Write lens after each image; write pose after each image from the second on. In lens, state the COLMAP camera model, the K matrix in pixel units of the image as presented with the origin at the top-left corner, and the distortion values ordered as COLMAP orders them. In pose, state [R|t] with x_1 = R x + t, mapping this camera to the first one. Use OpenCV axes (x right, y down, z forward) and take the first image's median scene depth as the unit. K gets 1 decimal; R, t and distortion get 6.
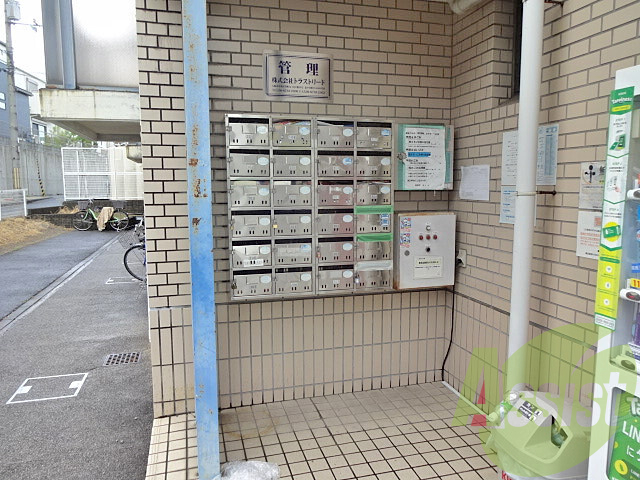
lens RADIAL K [[475.9, 0, 320.0], [0, 475.9, 240.0], [0, 0, 1]] dist [-0.004904, -0.009069]
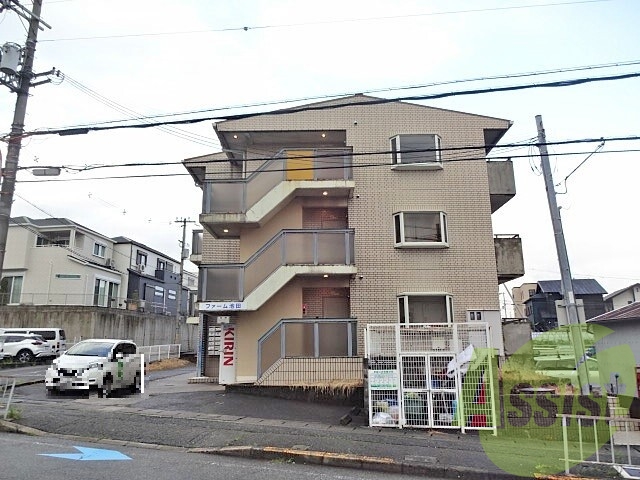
lens RADIAL K [[475.9, 0, 320.0], [0, 475.9, 240.0], [0, 0, 1]] dist [-0.004904, -0.009069]
pose [[0.962822, -0.062496, -0.262810, 0.521075], [-0.027828, 0.944749, -0.326611, 0.120668], [0.268701, 0.321782, 0.907886, -0.836801]]
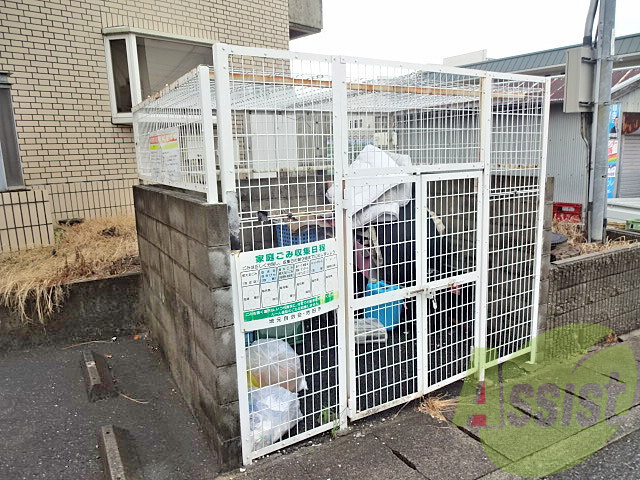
lens RADIAL K [[475.9, 0, 320.0], [0, 475.9, 240.0], [0, 0, 1]] dist [-0.004904, -0.009069]
pose [[0.868395, -0.113041, 0.482817, 0.361039], [0.083184, 0.993081, 0.082895, 0.061849], [-0.488847, -0.031823, 0.871789, -0.330874]]
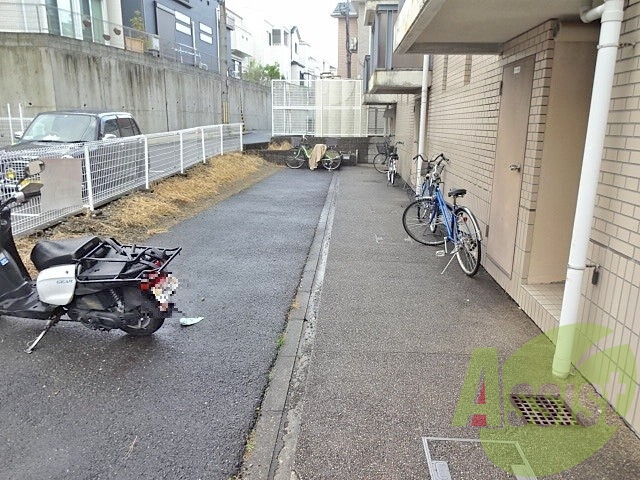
lens RADIAL K [[475.9, 0, 320.0], [0, 475.9, 240.0], [0, 0, 1]] dist [-0.004904, -0.009069]
pose [[0.946467, 0.091164, -0.309661, -0.142971], [-0.052246, 0.989906, 0.131741, -0.006645], [0.318545, -0.108510, 0.941676, 0.103792]]
